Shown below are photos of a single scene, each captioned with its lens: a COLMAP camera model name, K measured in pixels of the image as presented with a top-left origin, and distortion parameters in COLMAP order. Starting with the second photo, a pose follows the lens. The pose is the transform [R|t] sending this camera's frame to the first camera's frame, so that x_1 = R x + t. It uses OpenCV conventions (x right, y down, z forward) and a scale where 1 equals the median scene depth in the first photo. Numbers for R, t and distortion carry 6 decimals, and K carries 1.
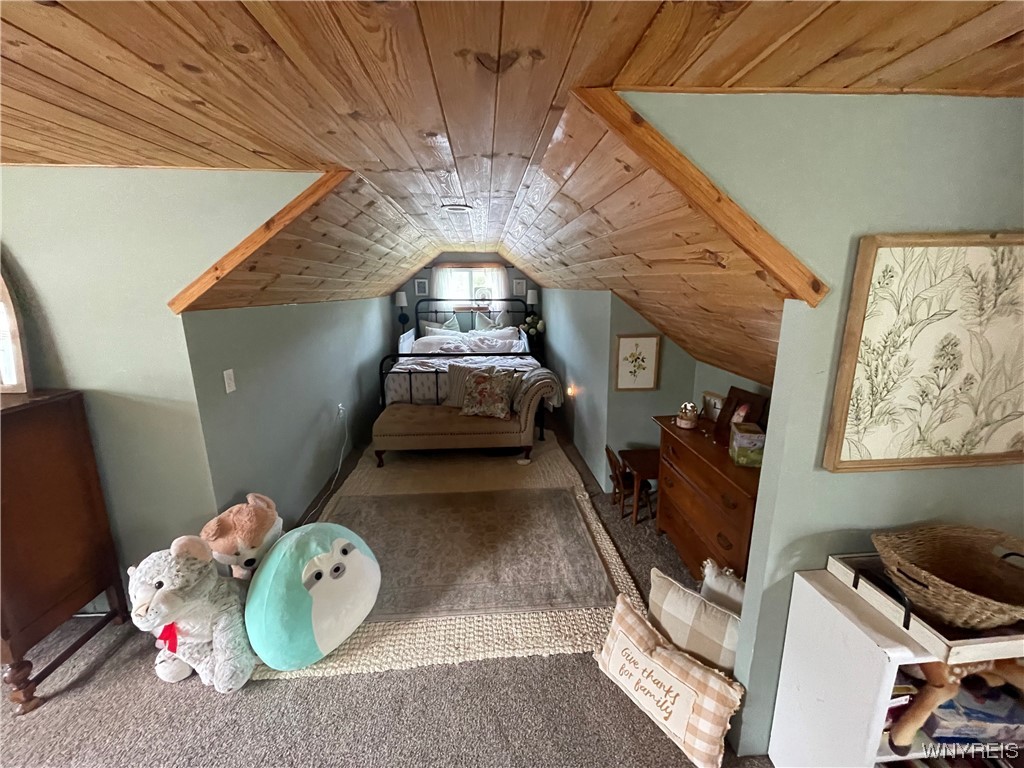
lens RADIAL K [[415.4, 0, 514.7], [0, 415.4, 380.4], [0, 0, 1]] dist [-0.004166, 0.002053]
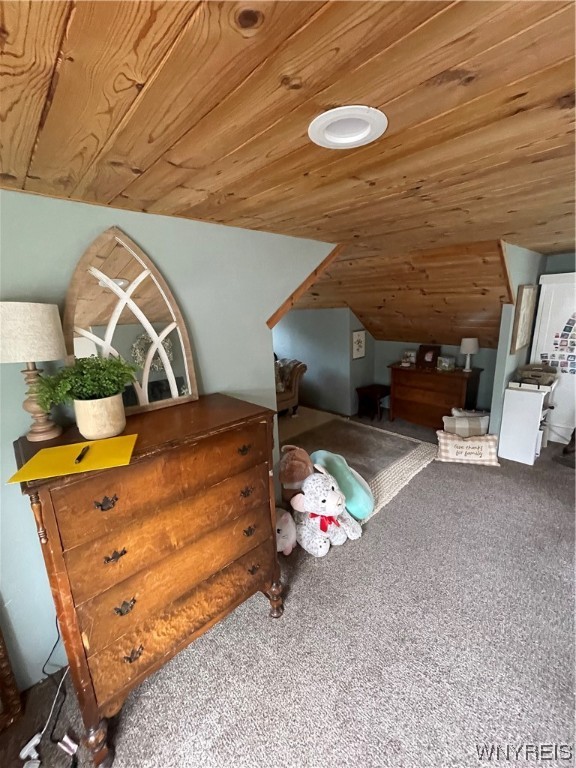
lens RADIAL K [[311.6, 0, 294.4], [0, 311.6, 379.4], [0, 0, 1]] dist [-0.004166, 0.002053]
pose [[0.767793, -0.174253, 0.616547, -1.454913], [0.176704, 0.982574, 0.057650, -0.030465], [-0.615849, 0.064683, 0.785204, 0.077072]]
